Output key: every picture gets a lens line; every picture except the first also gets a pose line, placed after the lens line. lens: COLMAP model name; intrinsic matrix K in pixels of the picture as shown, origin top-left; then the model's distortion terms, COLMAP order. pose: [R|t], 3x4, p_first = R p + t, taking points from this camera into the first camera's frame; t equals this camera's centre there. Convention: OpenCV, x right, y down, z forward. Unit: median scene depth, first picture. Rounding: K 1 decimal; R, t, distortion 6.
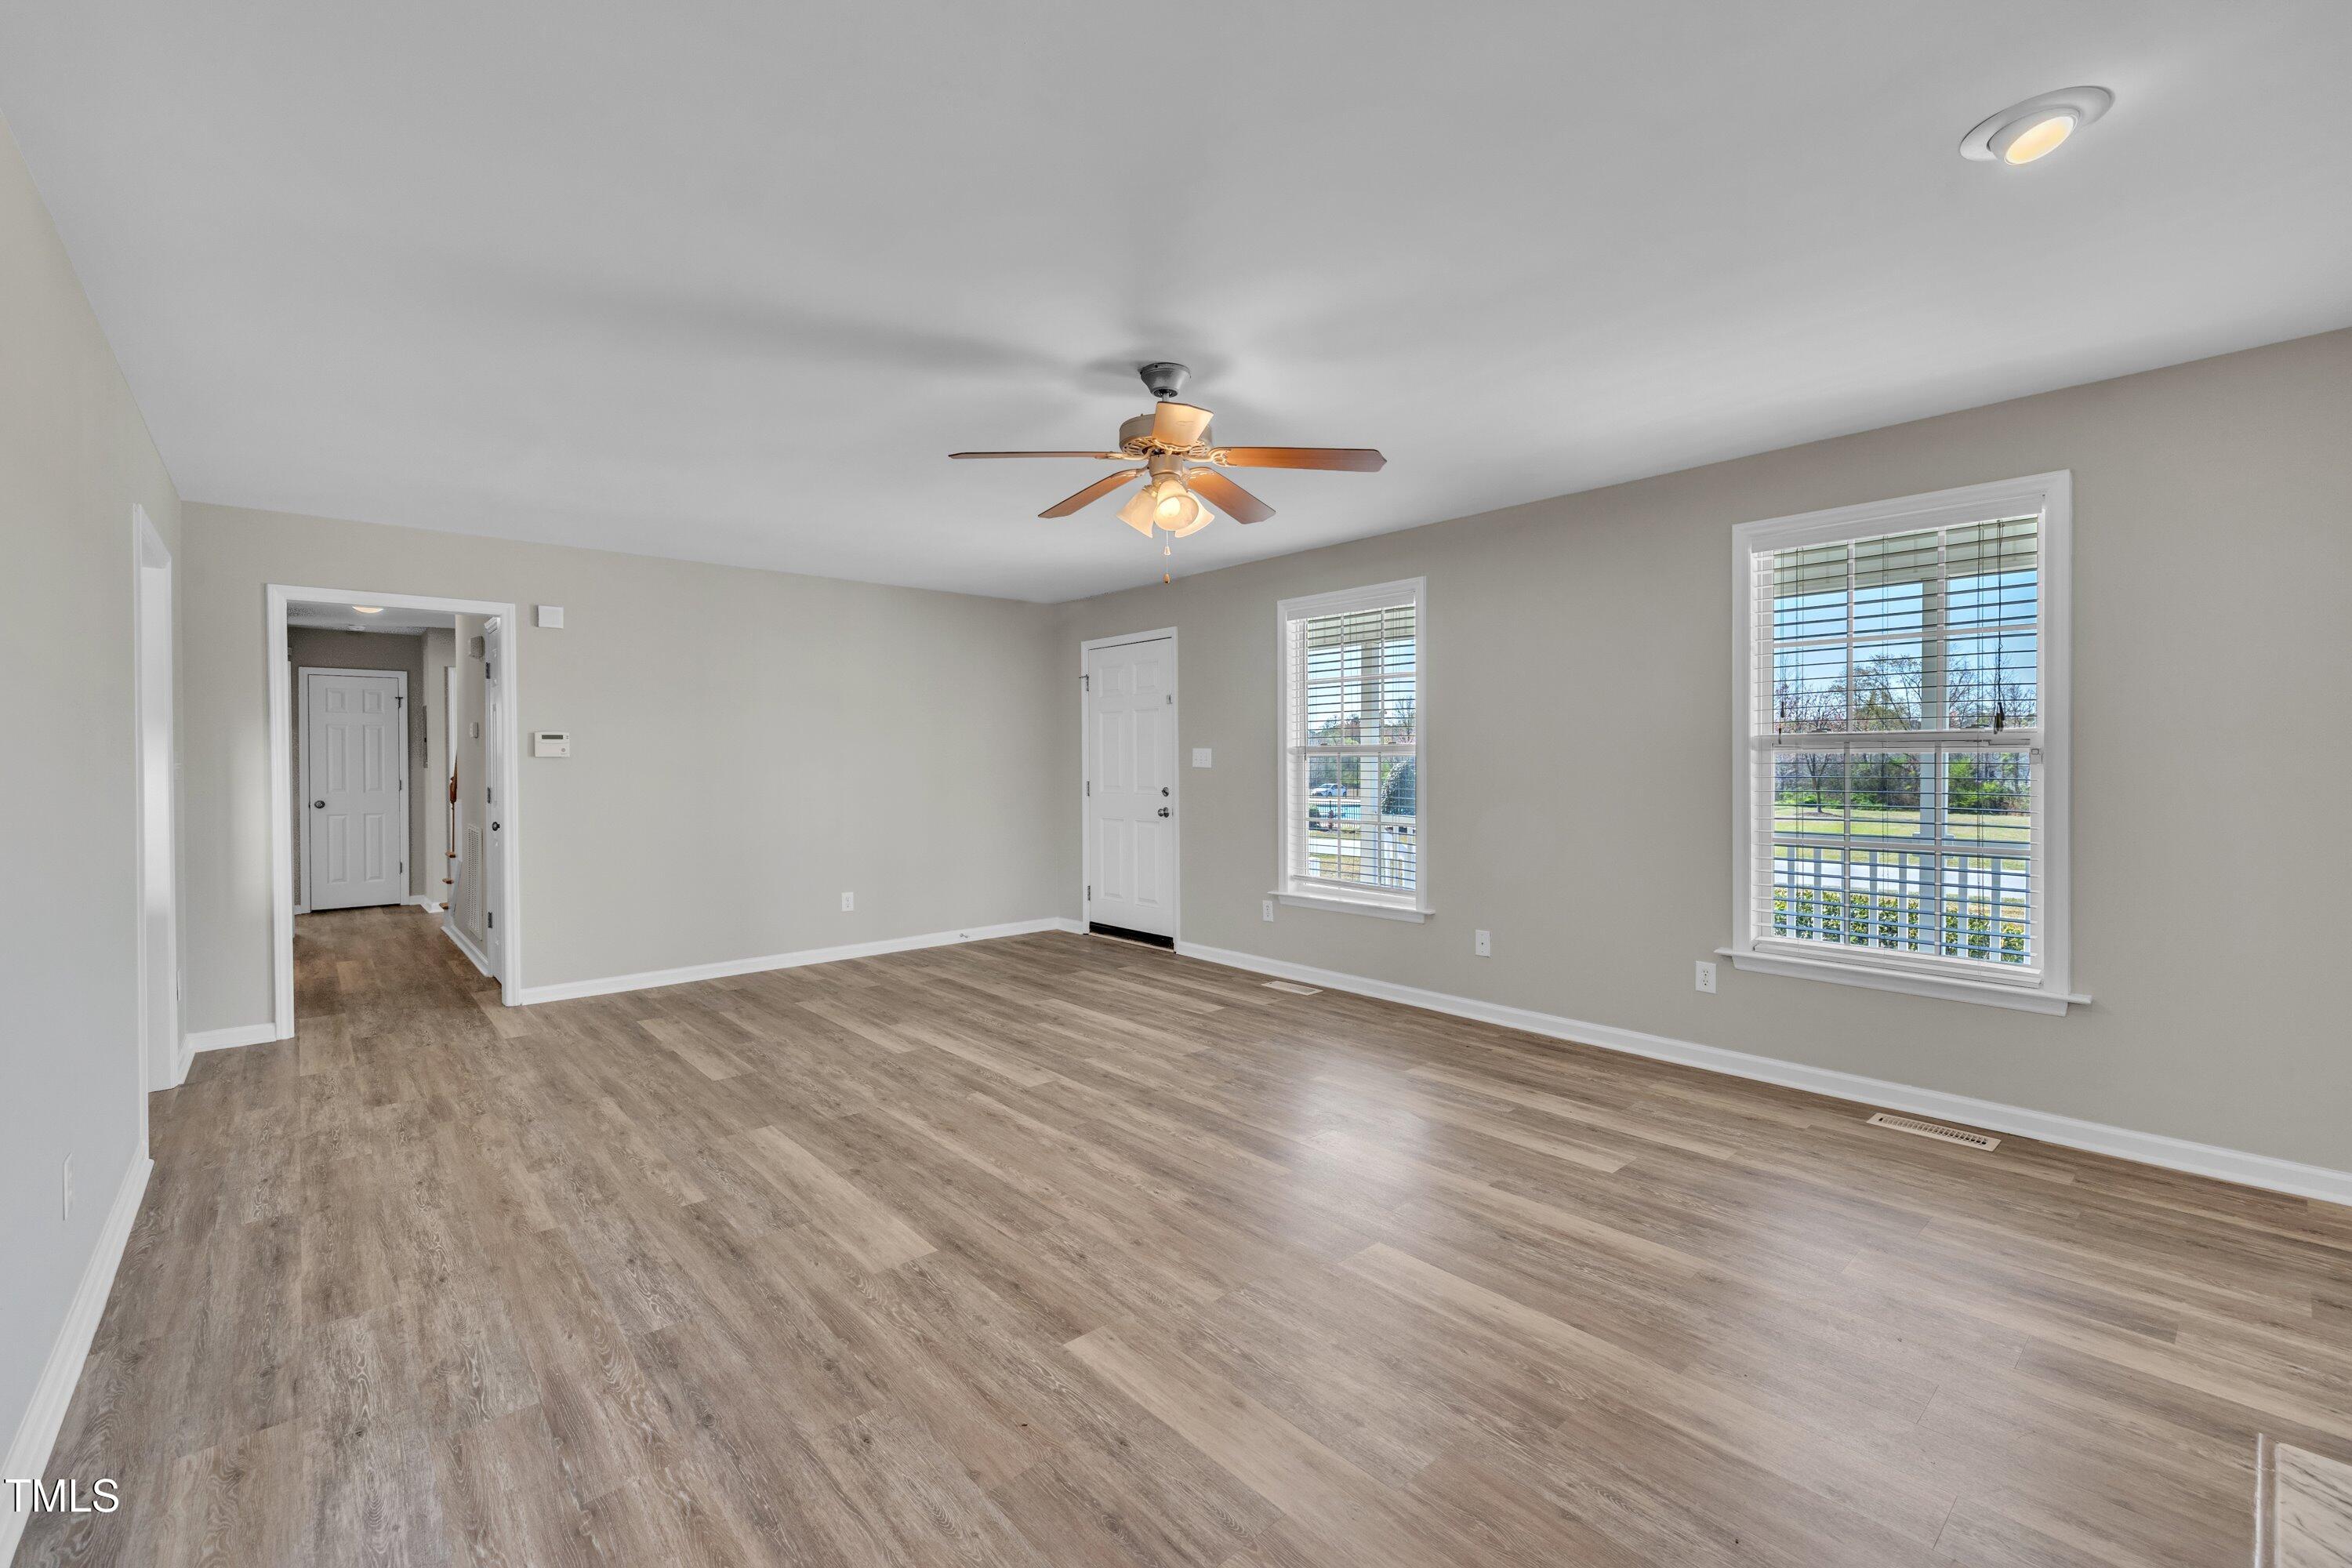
lens RADIAL K [[986.0, 0, 1171.7], [0, 986.0, 773.0], [0, 0, 1]] dist [-0.000712, -0.000564]
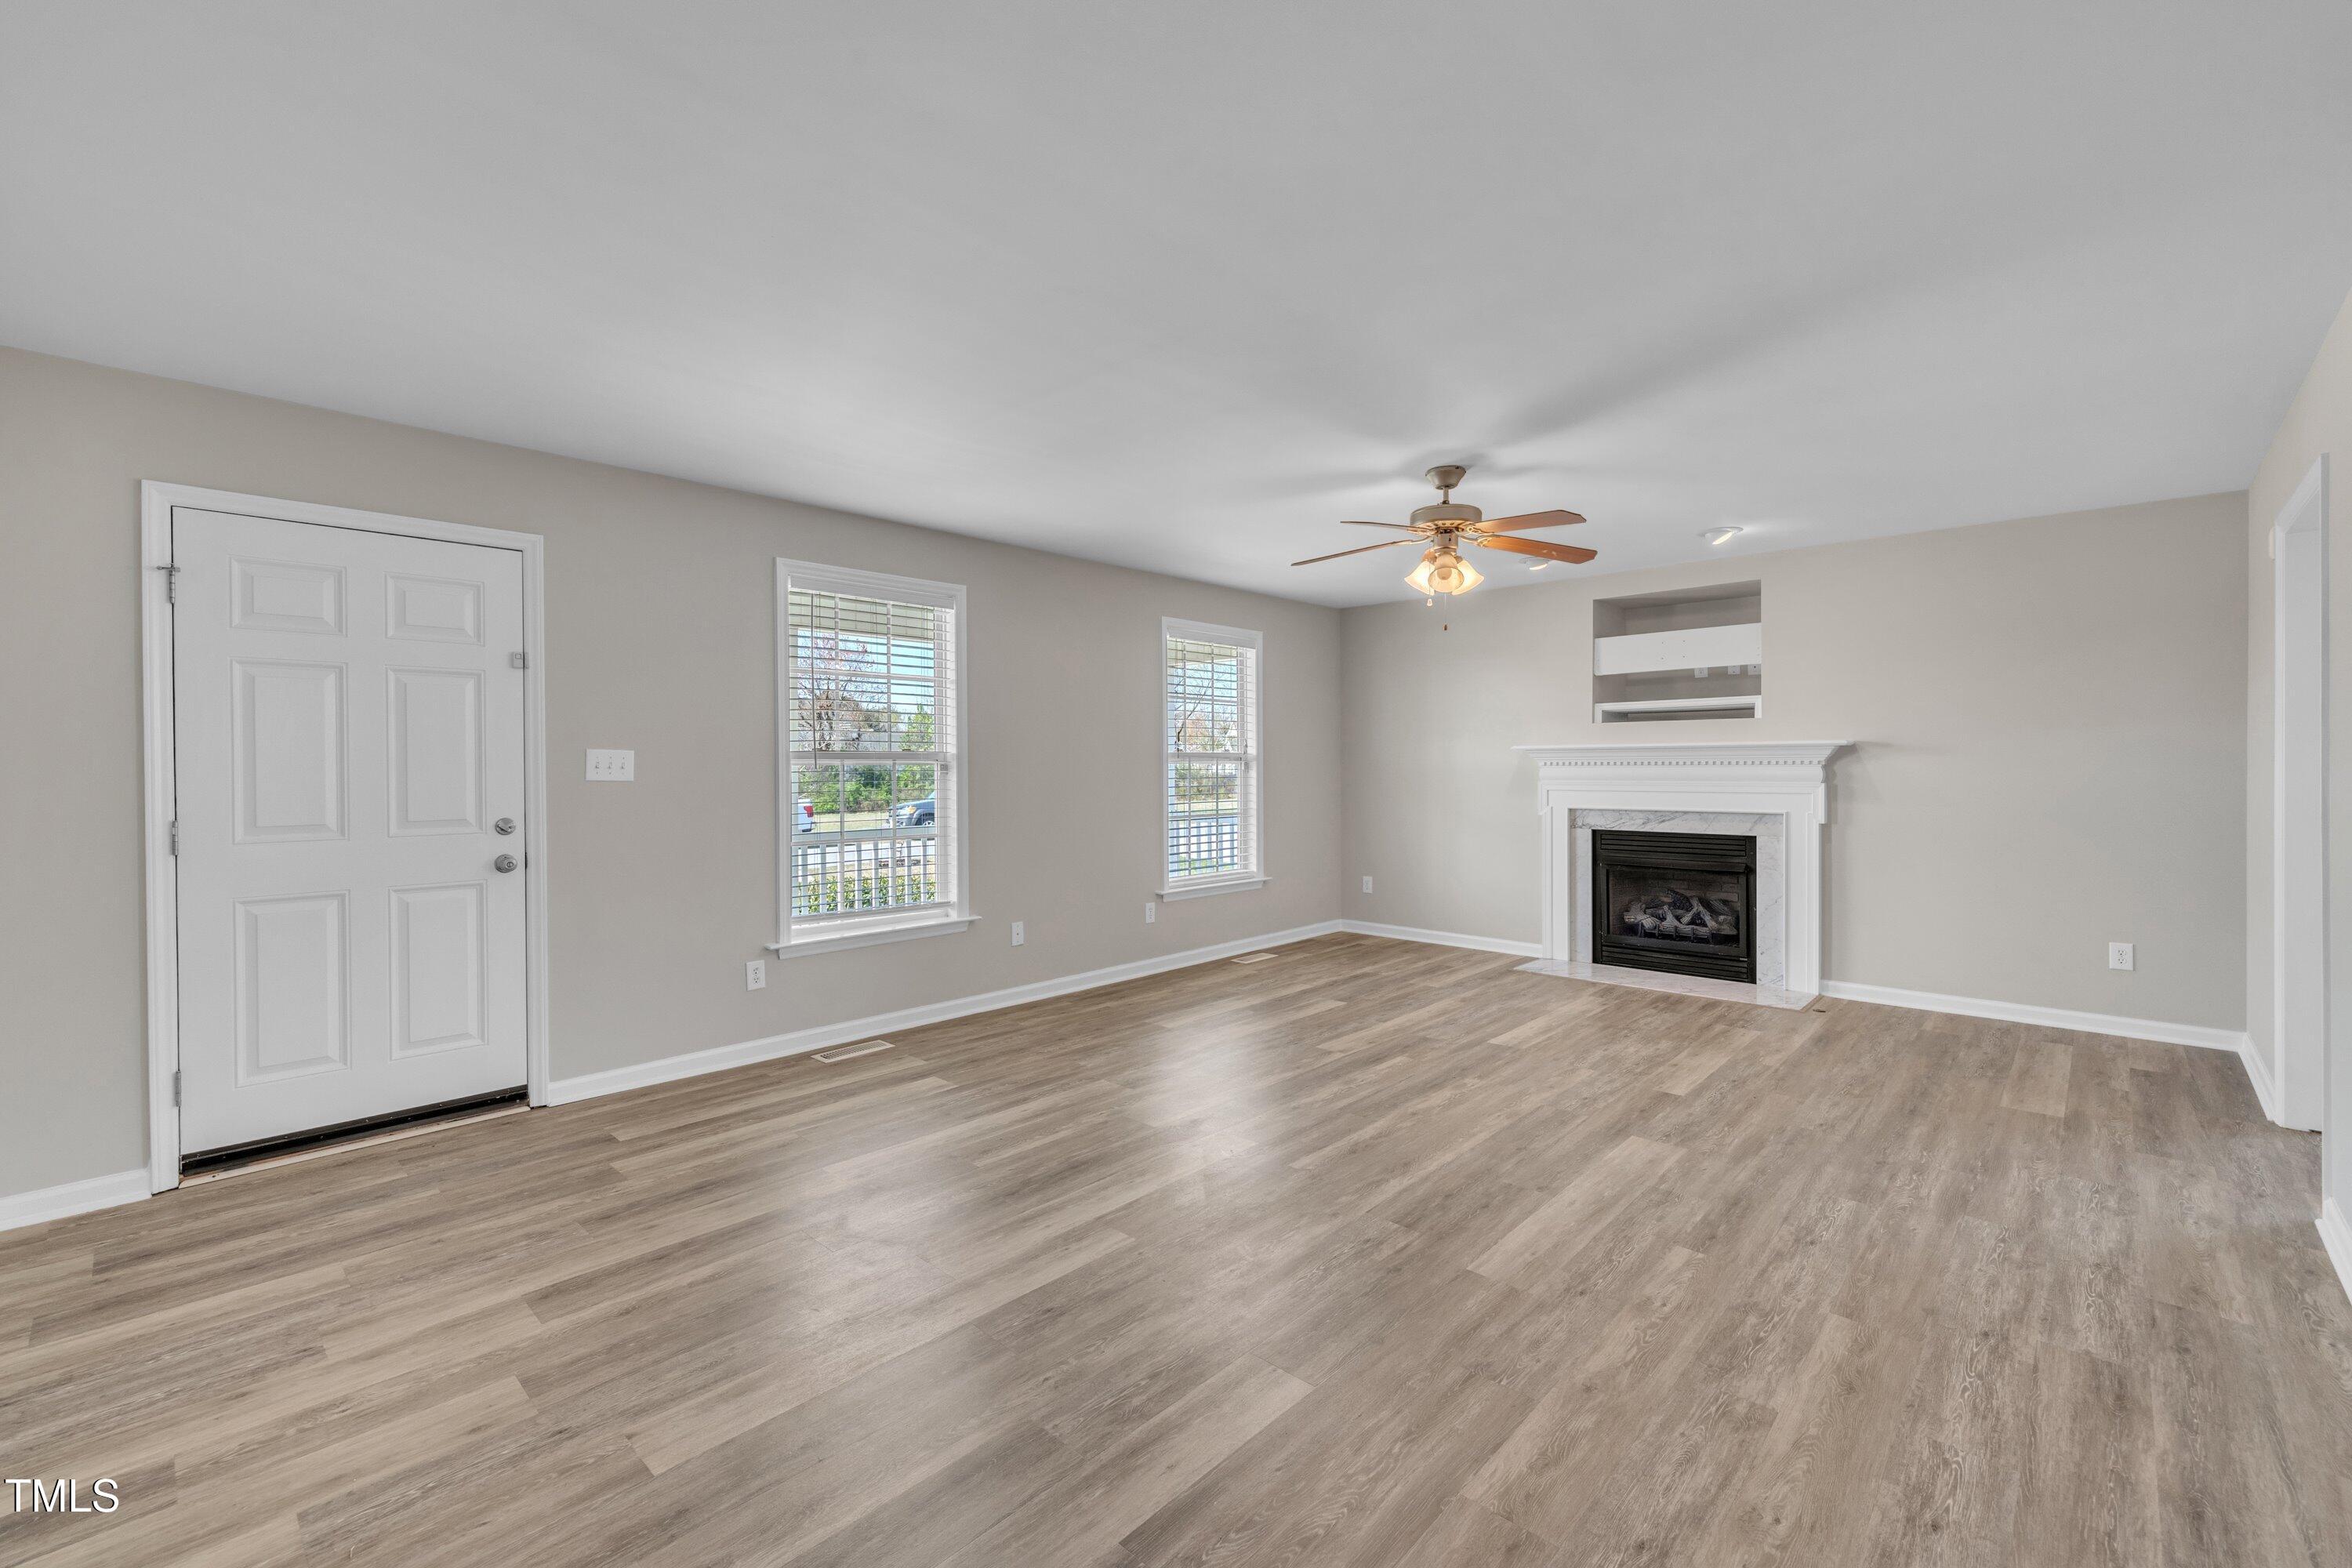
lens RADIAL K [[986.0, 0, 1171.7], [0, 986.0, 773.0], [0, 0, 1]] dist [-0.000712, -0.000564]
pose [[-0.085332, -0.000679, 0.996352, -1.199322], [0.019212, 0.999813, 0.002326, -0.009913], [-0.996167, 0.019341, -0.085303, 1.378618]]
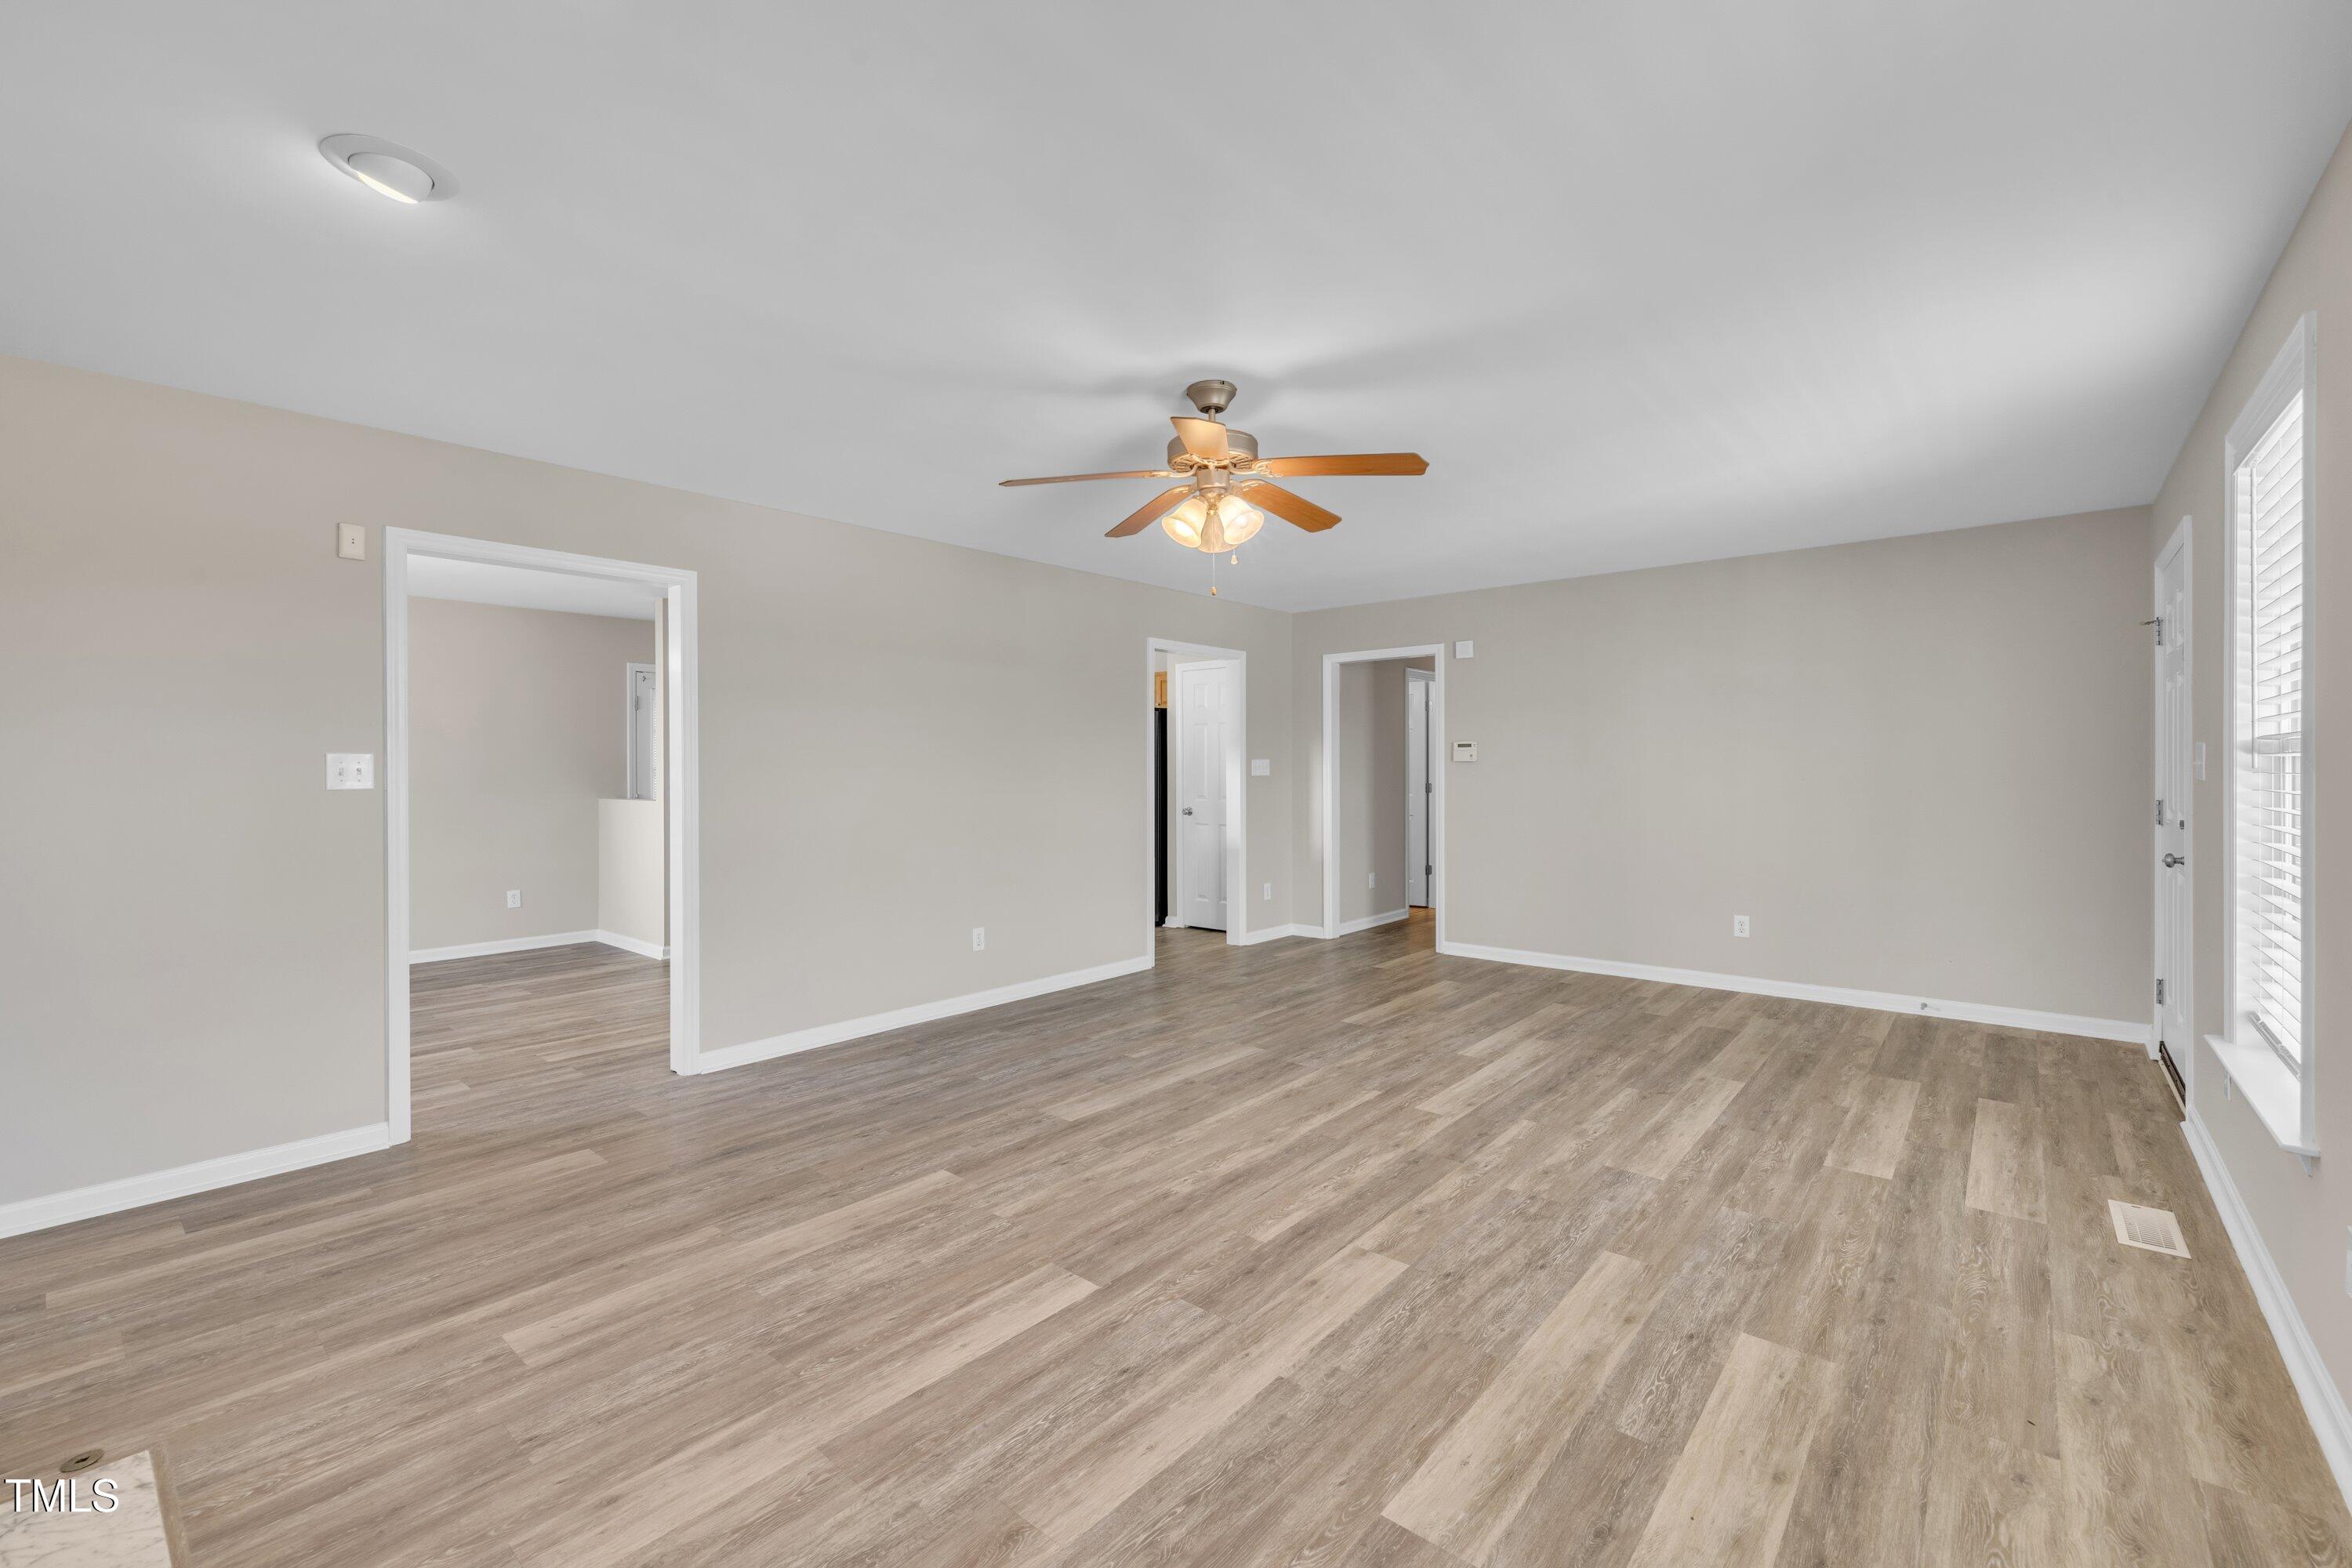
lens RADIAL K [[989.8, 0, 1173.7], [0, 989.8, 816.3], [0, 0, 1]] dist [-0.001490, -0.000455]
pose [[0.137330, 0.054418, -0.989029, 0.914667], [-0.010190, 0.998515, 0.053525, -0.015902], [0.990473, 0.002727, 0.137680, 0.765922]]
